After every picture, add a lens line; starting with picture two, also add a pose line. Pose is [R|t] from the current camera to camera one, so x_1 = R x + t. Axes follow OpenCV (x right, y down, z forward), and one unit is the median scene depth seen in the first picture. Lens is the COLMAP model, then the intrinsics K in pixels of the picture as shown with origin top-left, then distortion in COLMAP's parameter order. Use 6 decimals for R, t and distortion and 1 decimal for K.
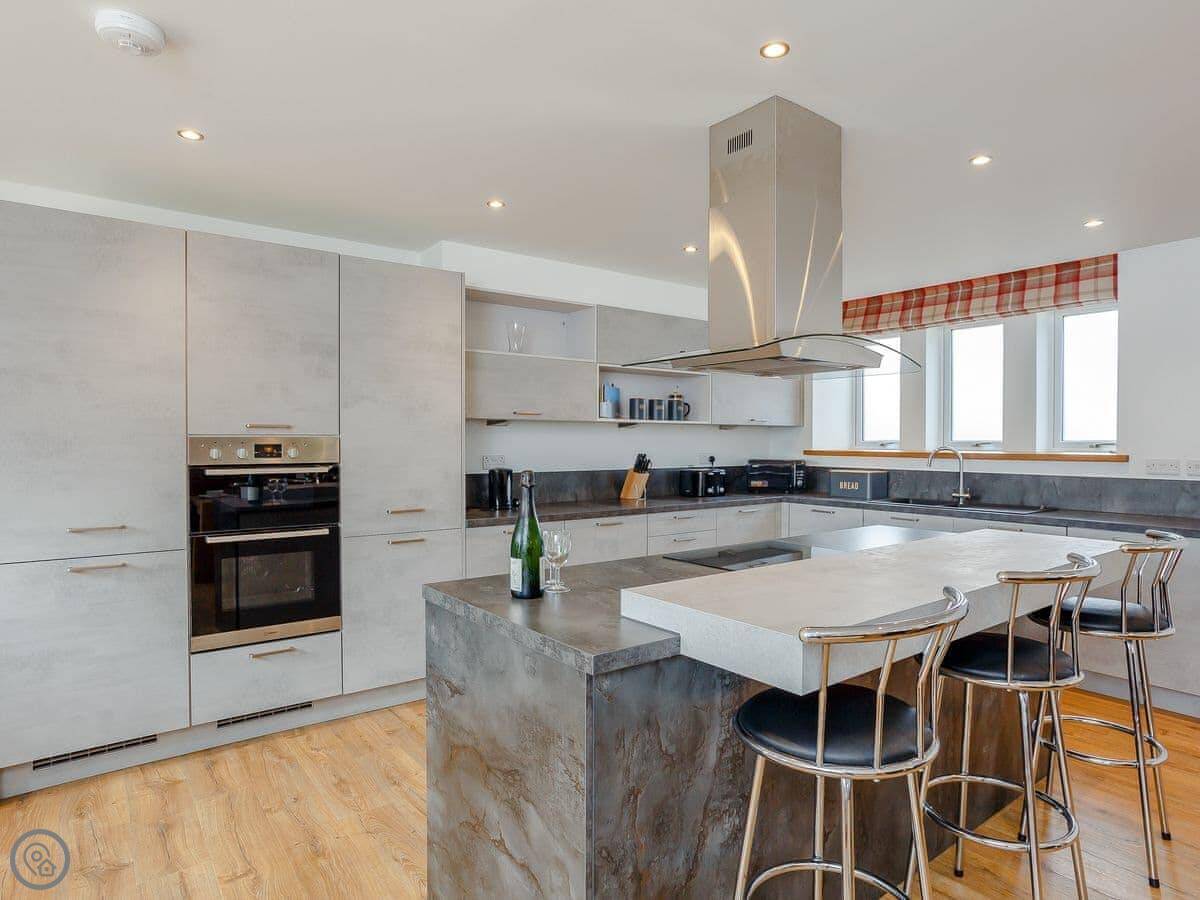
lens RADIAL K [[684.8, 0, 620.9], [0, 684.8, 444.6], [0, 0, 1]] dist [-0.050539, 0.018037]
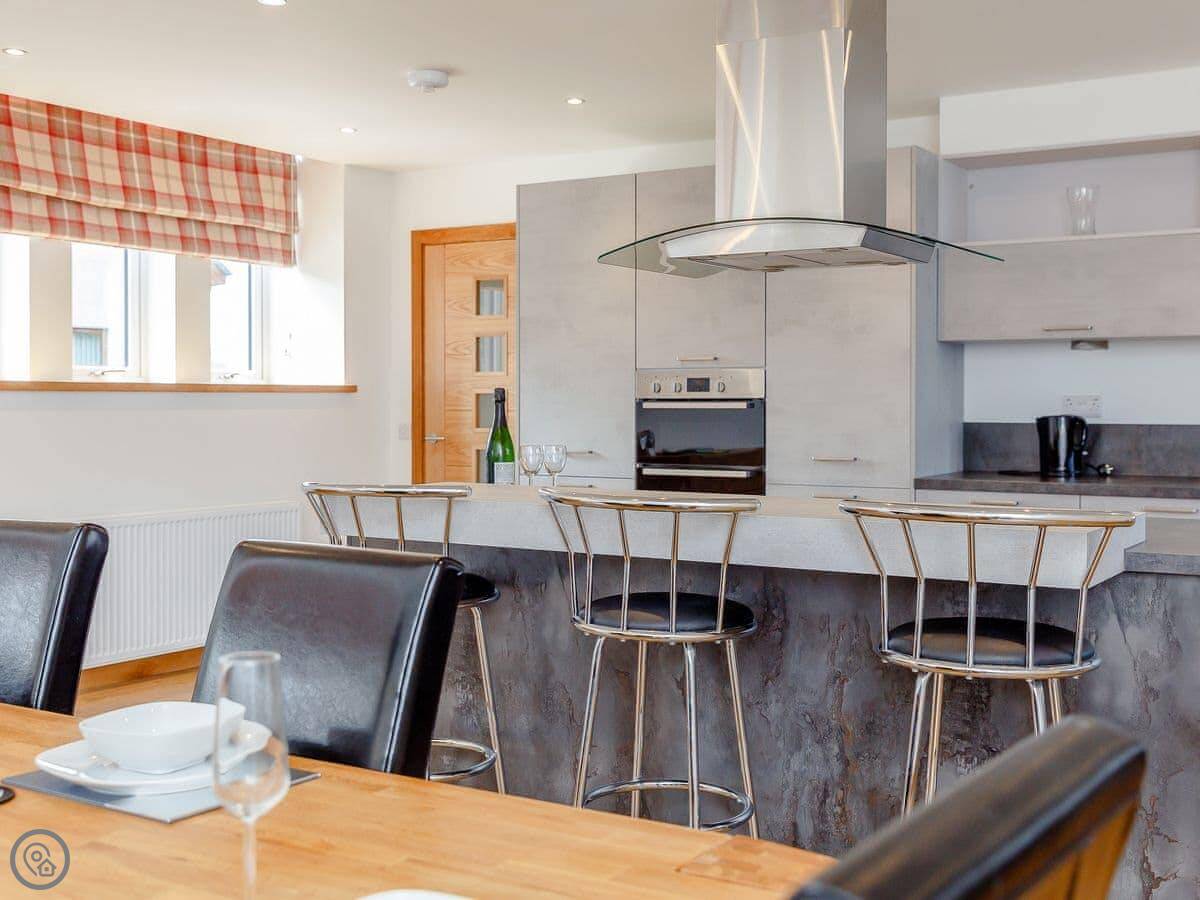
lens RADIAL K [[1388.0, 0, 618.2], [0, 1388.0, 449.5], [0, 0, 1]] dist [0.034695, 0.000000]
pose [[0.353171, 0.031534, -0.935027, 1.257162], [-0.004107, 0.999474, 0.032156, 0.037074], [0.935550, -0.007517, 0.353115, 0.195683]]
